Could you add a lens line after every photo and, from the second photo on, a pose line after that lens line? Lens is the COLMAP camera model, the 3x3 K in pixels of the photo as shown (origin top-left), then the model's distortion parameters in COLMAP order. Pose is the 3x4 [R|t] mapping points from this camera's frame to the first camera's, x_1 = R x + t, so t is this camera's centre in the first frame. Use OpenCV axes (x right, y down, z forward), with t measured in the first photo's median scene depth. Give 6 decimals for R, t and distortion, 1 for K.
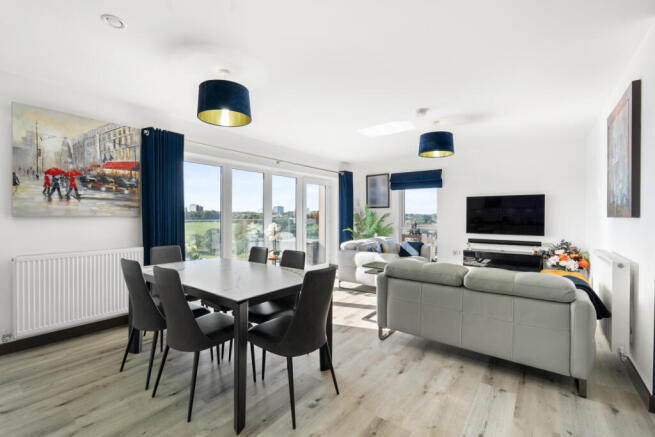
lens RADIAL K [[289.6, 0, 329.1], [0, 289.6, 216.8], [0, 0, 1]] dist [-0.002349, -0.002529]
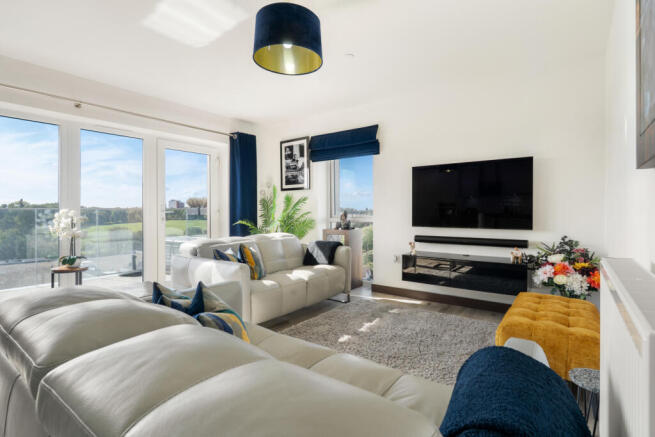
lens RADIAL K [[327.1, 0, 327.1], [0, 327.1, 213.6], [0, 0, 1]] dist [-0.007334, -0.001534]
pose [[0.999915, -0.003443, -0.012550, 0.376482], [0.003434, 0.999994, -0.000778, 0.036538], [0.012553, 0.000735, 0.999921, 0.381953]]
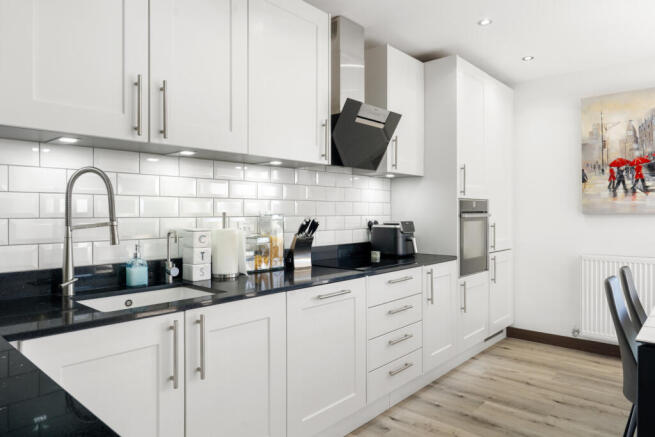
lens RADIAL K [[437.2, 0, 326.1], [0, 437.2, 212.5], [0, 0, 1]] dist [-0.006085, 0.004544]
pose [[-0.089988, -0.005480, -0.995928, 0.266231], [-0.000262, 0.999985, -0.005479, 0.001776], [0.995943, -0.000232, -0.089988, 0.136281]]
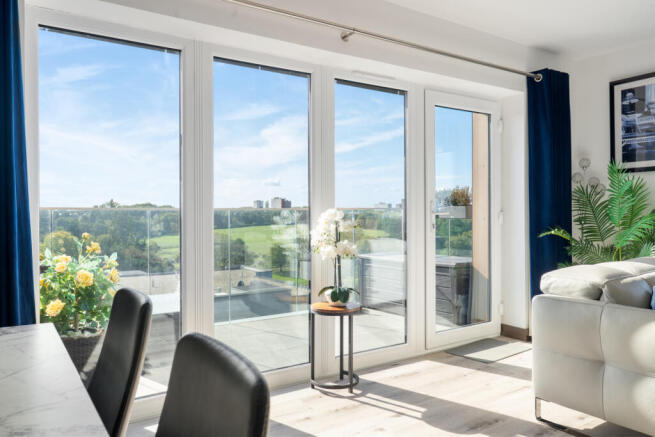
lens RADIAL K [[483.3, 0, 323.7], [0, 483.3, 219.3], [0, 0, 1]] dist [0.000614, -0.001778]
pose [[0.939665, -0.003825, -0.342076, -0.001180], [0.005993, 0.999968, 0.005280, 0.033457], [0.342045, -0.007011, 0.939658, 0.484507]]
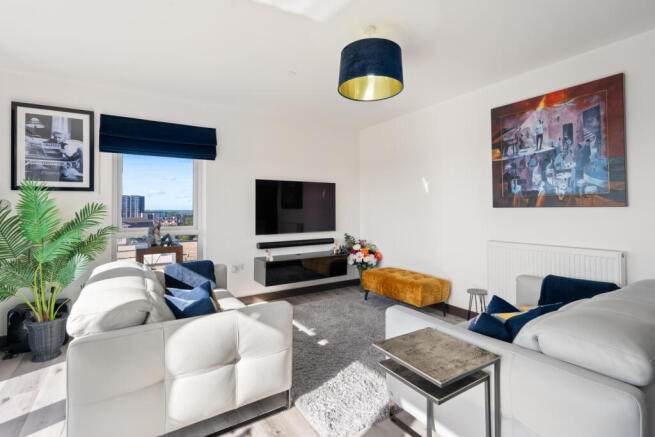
lens RADIAL K [[313.2, 0, 325.8], [0, 313.2, 204.3], [0, 0, 1]] dist [-0.005615, 0.000527]
pose [[0.352746, 0.009561, 0.935670, -0.157084], [0.011550, 0.999827, -0.014571, -0.000704], [-0.935648, 0.015946, 0.352574, 0.746485]]
